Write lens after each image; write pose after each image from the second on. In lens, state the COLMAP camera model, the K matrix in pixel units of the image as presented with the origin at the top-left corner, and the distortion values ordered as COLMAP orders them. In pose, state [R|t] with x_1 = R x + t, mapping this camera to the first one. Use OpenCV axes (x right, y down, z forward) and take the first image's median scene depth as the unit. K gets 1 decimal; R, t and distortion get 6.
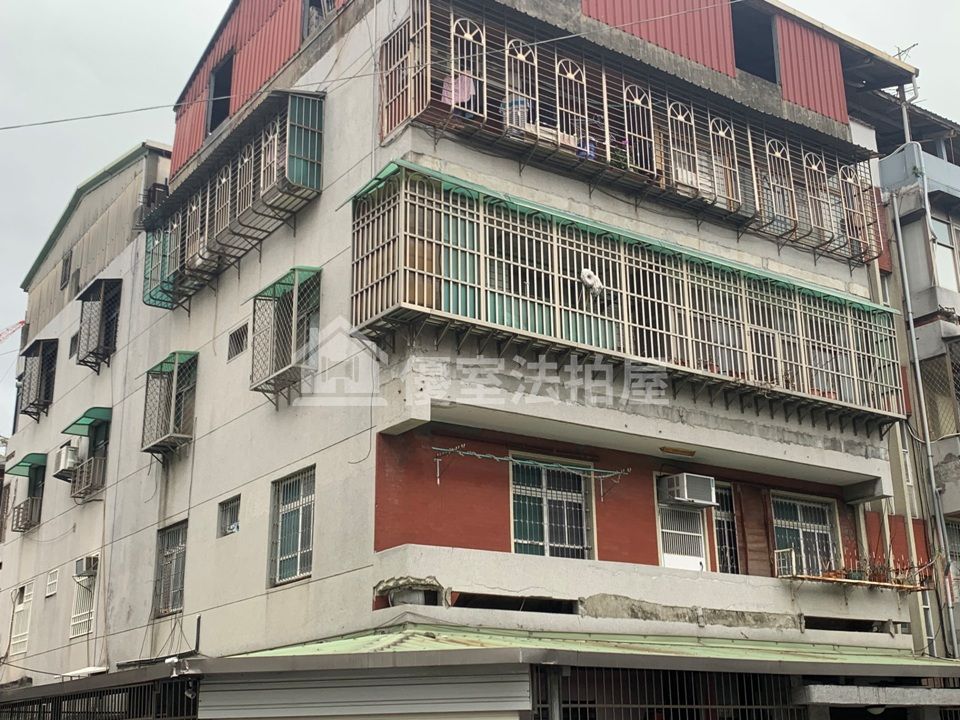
lens RADIAL K [[1158.4, 0, 488.7], [0, 1158.4, 343.5], [0, 0, 1]] dist [0.033761, 0.000000]
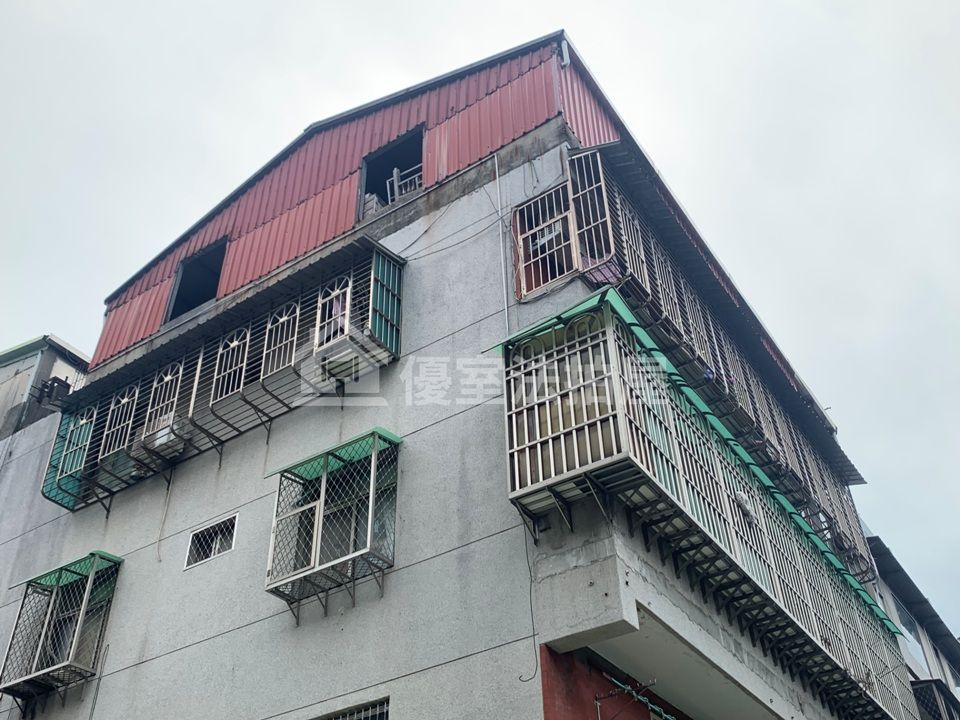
lens RADIAL K [[974.6, 0, 480.5], [0, 974.6, 358.3], [0, 0, 1]] dist [0.055091, 0.000000]
pose [[0.935863, 0.224022, 0.271982, -0.259049], [-0.107309, 0.916414, -0.385579, 0.119308], [-0.335626, 0.331663, 0.881677, 0.350243]]
